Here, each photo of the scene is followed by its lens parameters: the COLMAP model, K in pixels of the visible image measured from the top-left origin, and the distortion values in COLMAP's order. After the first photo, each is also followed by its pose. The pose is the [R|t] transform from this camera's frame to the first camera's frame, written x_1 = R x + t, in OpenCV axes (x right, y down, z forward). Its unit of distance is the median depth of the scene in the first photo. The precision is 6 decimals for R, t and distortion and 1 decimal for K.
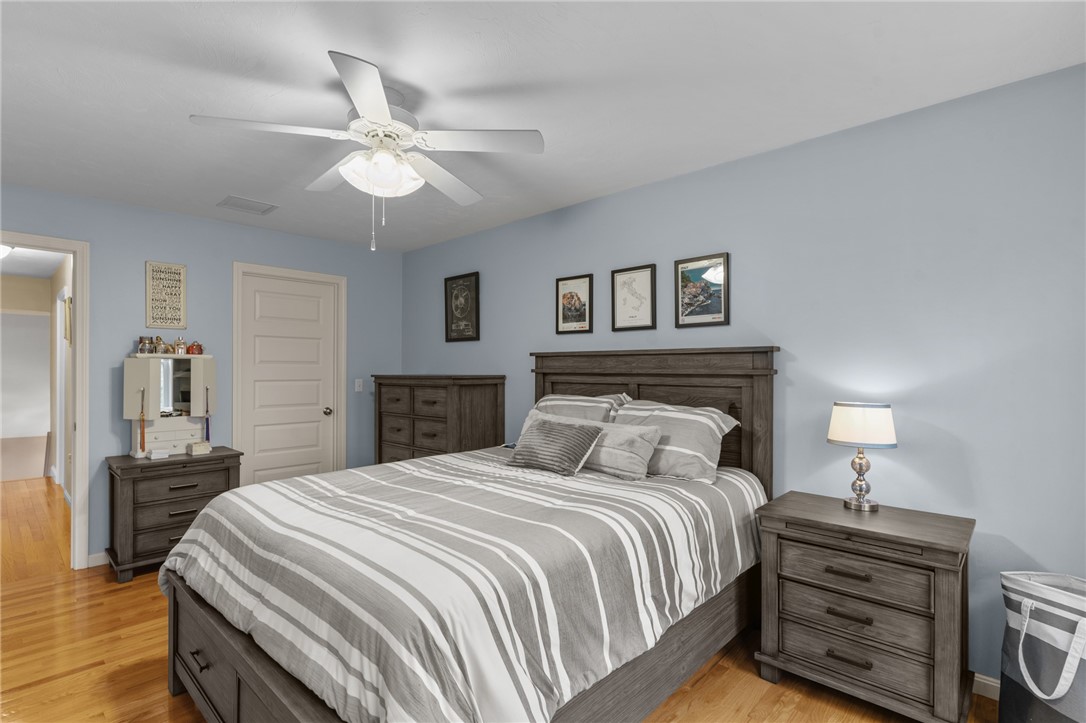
lens RADIAL K [[520.1, 0, 542.8], [0, 520.1, 369.4], [0, 0, 1]] dist [0.004533, 0.000135]
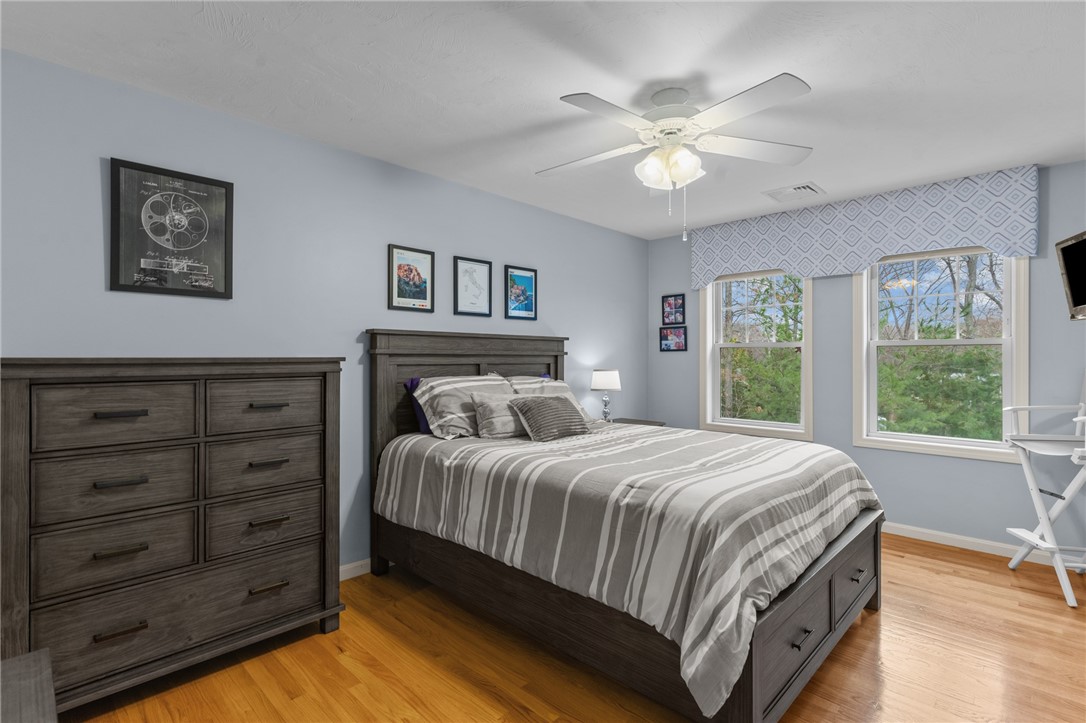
lens RADIAL K [[520.1, 0, 542.8], [0, 520.1, 355.9], [0, 0, 1]] dist [0.004533, 0.000135]
pose [[0.016792, 0.002182, 0.999857, -0.863236], [-0.001239, 0.999997, -0.002161, 0.011792], [-0.999858, -0.001202, 0.016795, 0.769695]]
